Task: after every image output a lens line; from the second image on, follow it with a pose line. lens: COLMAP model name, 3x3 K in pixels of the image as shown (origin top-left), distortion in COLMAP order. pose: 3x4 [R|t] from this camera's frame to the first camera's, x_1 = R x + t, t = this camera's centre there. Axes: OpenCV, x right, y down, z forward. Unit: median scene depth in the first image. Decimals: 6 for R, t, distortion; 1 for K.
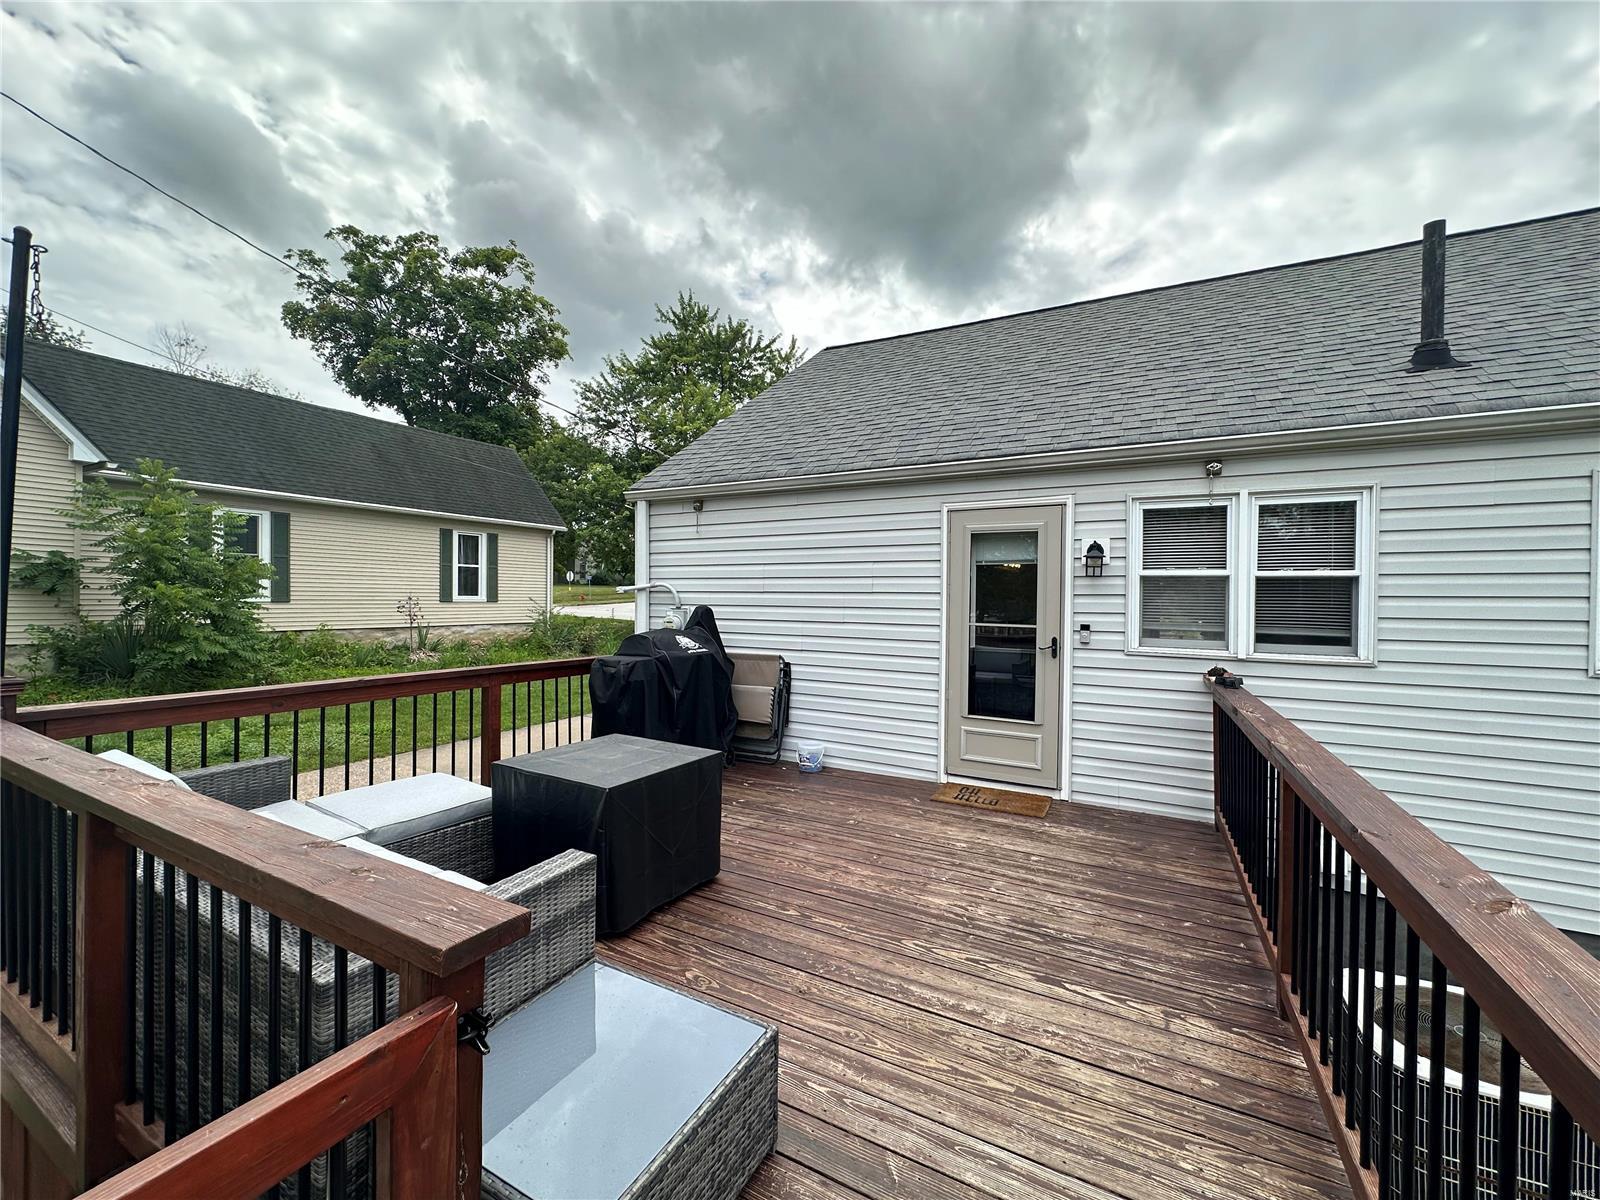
lens RADIAL K [[651.9, 0, 800.0], [0, 651.9, 600.0], [0, 0, 1]] dist [0.000279, 0.000052]
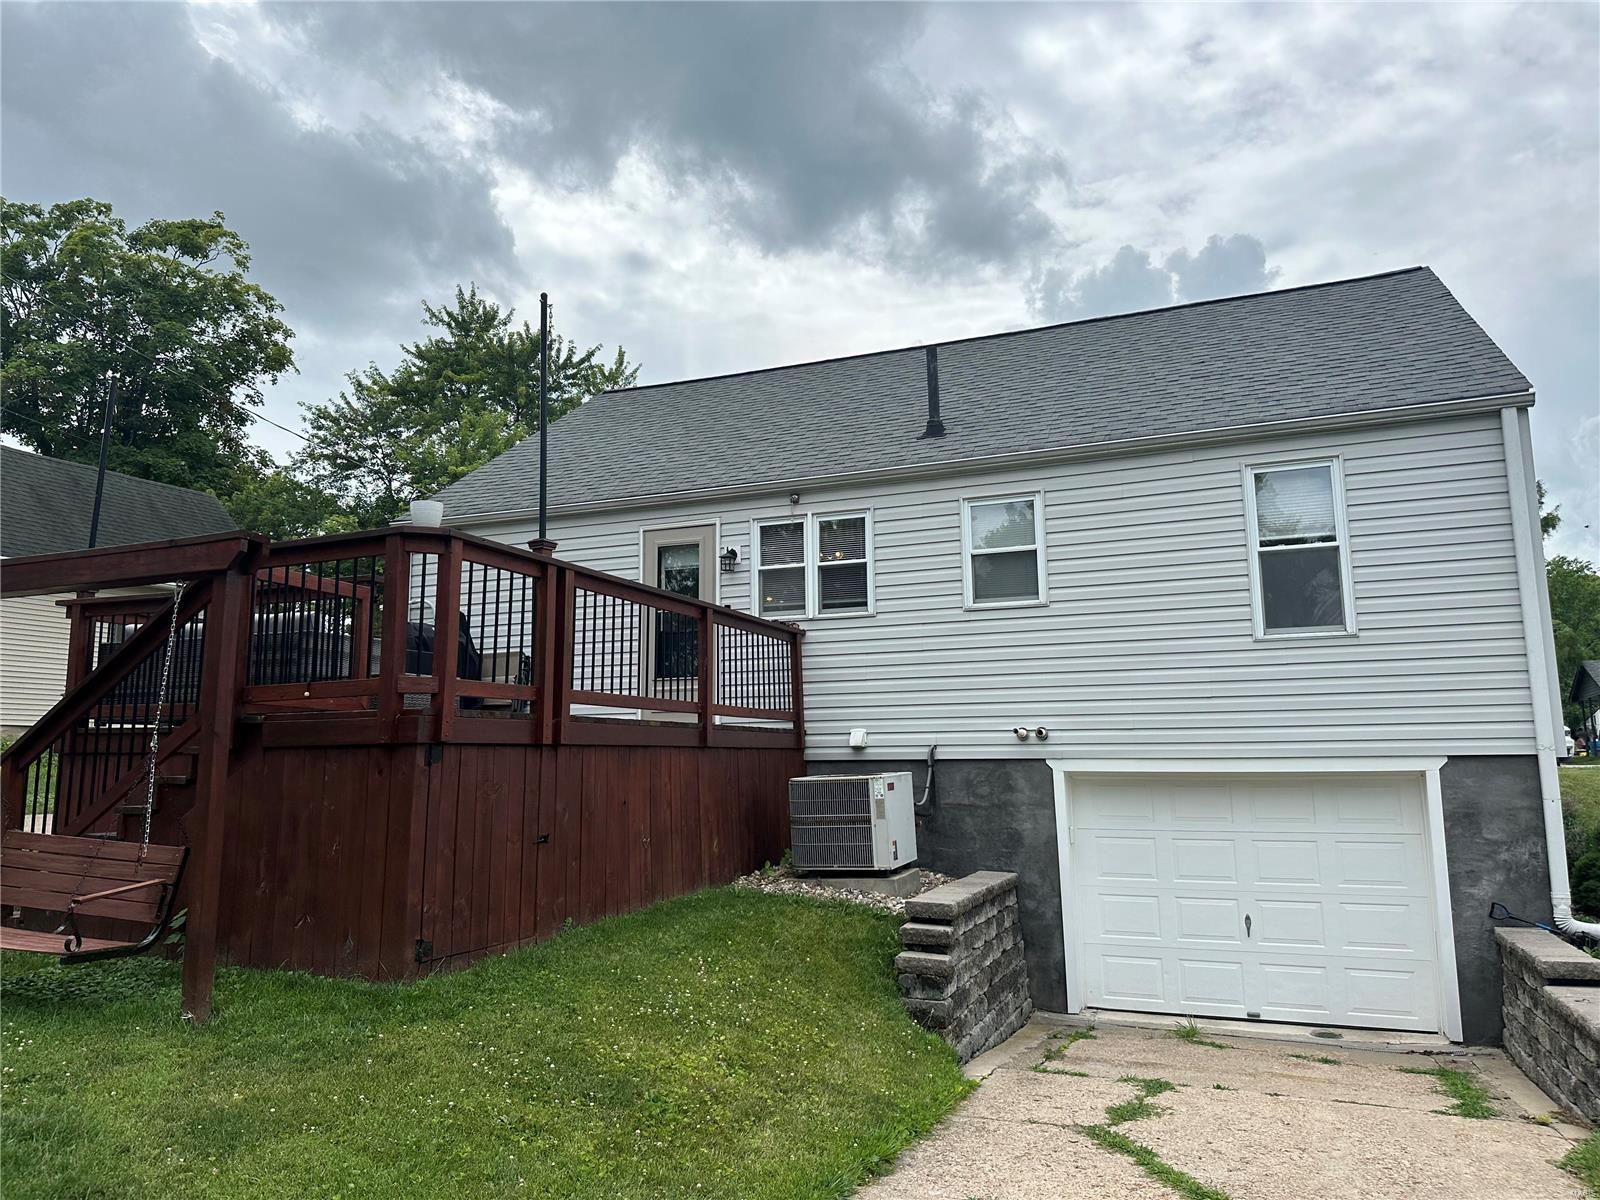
lens RADIAL K [[1150.2, 0, 784.9], [0, 1150.2, 596.5], [0, 0, 1]] dist [0.096068, -0.125089]
pose [[0.995574, -0.004222, 0.093889, 0.057241], [0.018139, 0.988840, -0.147873, 0.070031], [-0.092216, 0.148922, 0.984540, -0.268459]]
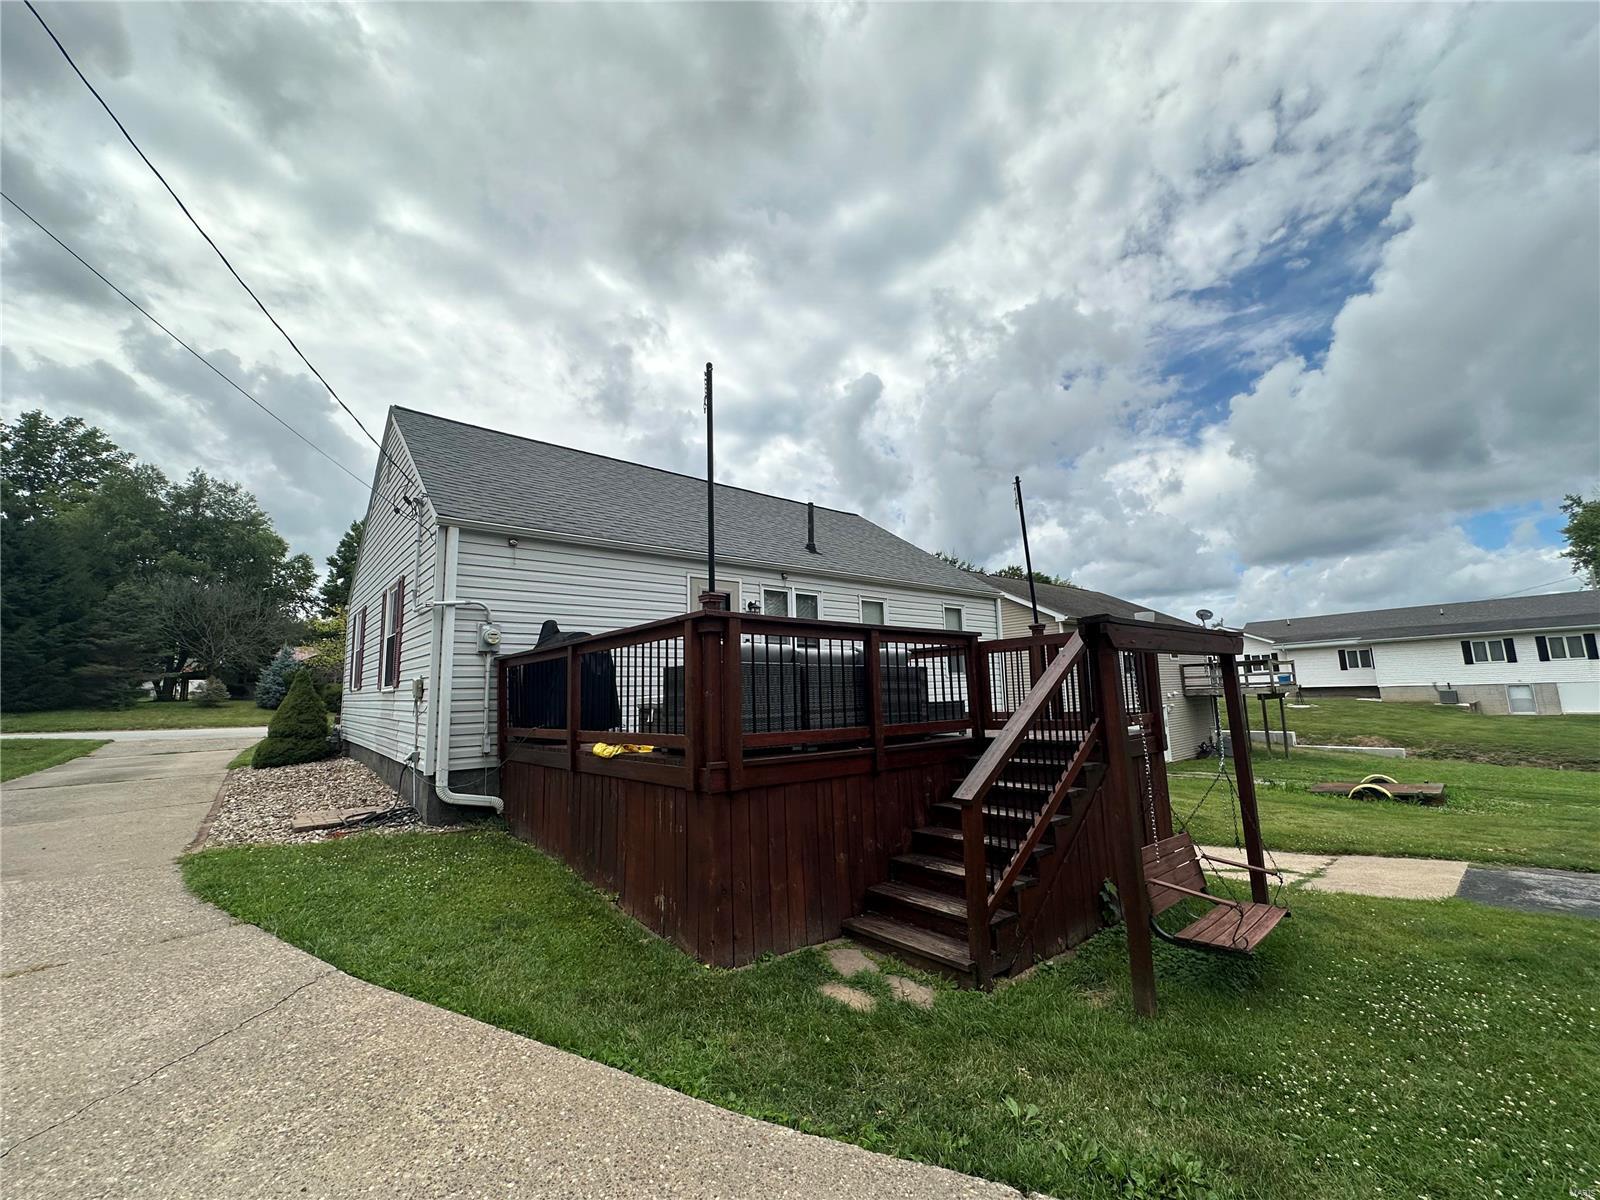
lens RADIAL K [[643.1, 0, 795.4], [0, 643.1, 602.8], [0, 0, 1]] dist [-0.002525, 0.000378]
pose [[0.354089, 0.115273, 0.928080, -0.254590], [0.043781, 0.989243, -0.139574, 0.037725], [-0.934186, 0.090054, 0.345234, 0.023197]]
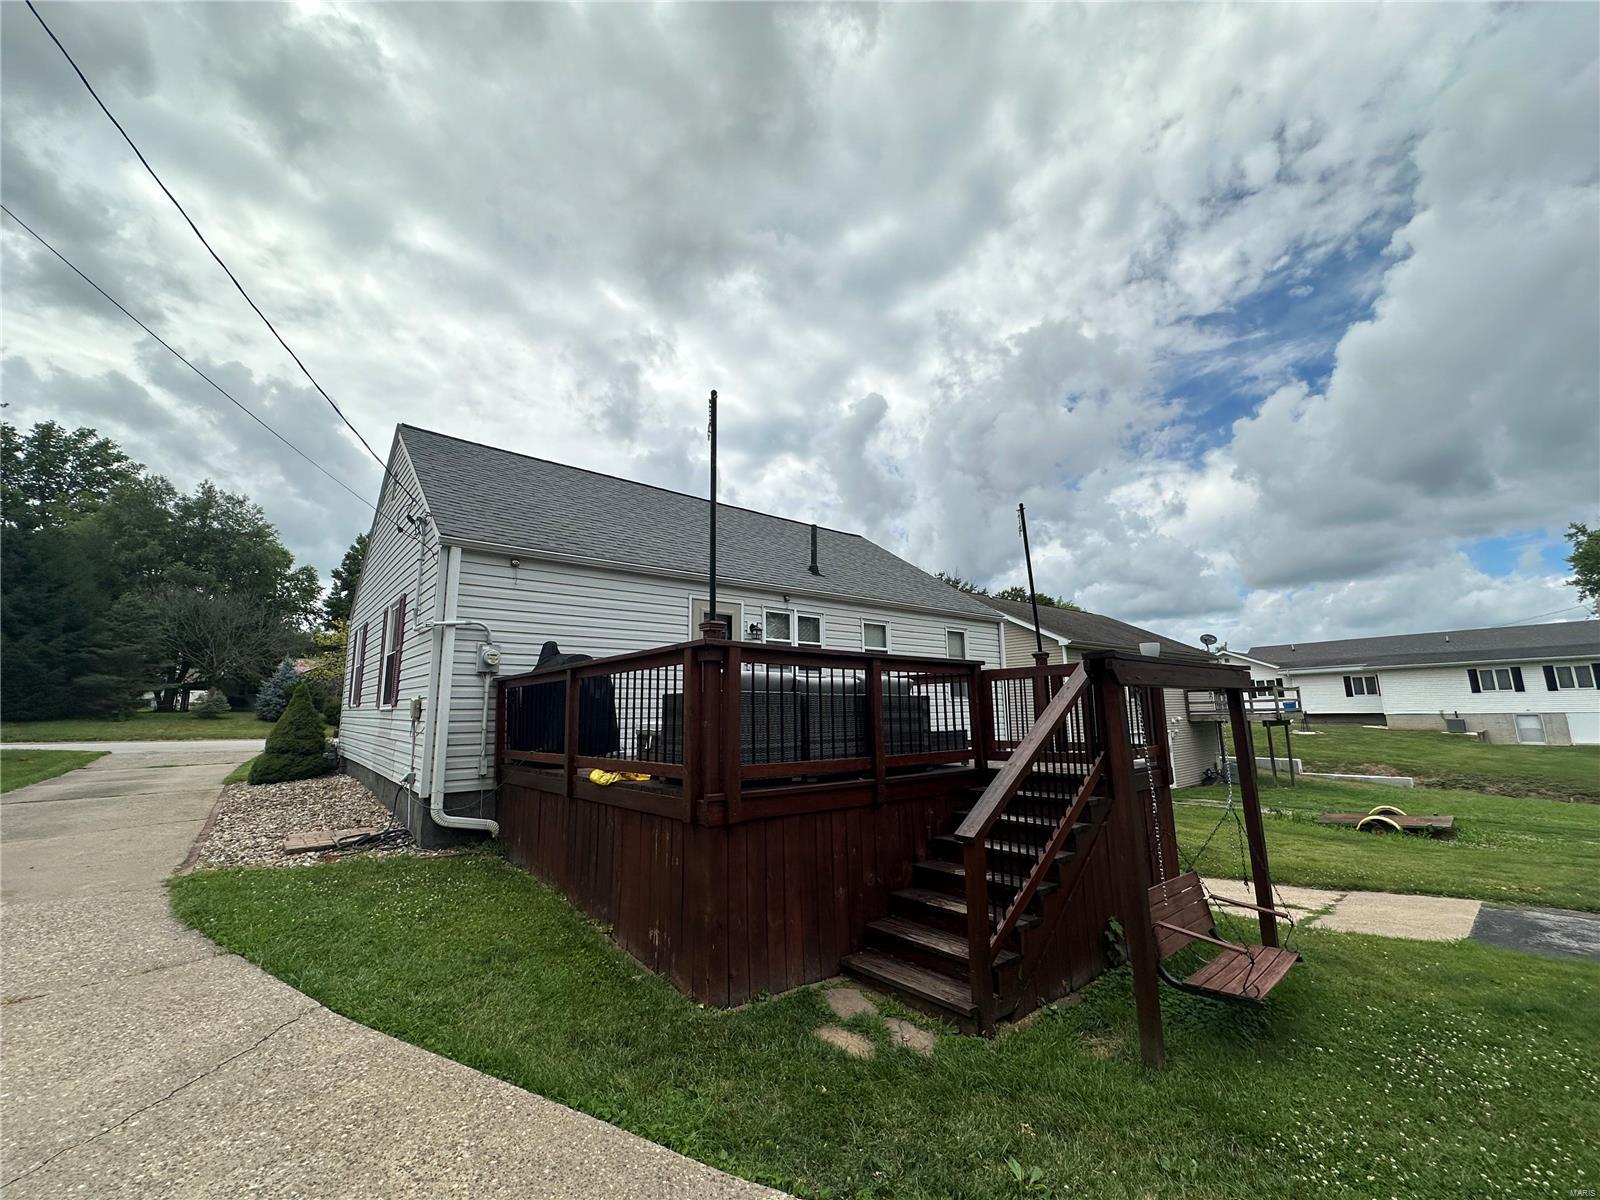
lens RADIAL K [[642.3, 0, 794.8], [0, 642.3, 604.4], [0, 0, 1]] dist [-0.001056, -0.000253]
pose [[0.356932, 0.142432, 0.923208, -0.252878], [0.029135, 0.986129, -0.163404, 0.034154], [-0.933676, 0.085222, 0.347831, 0.023534]]
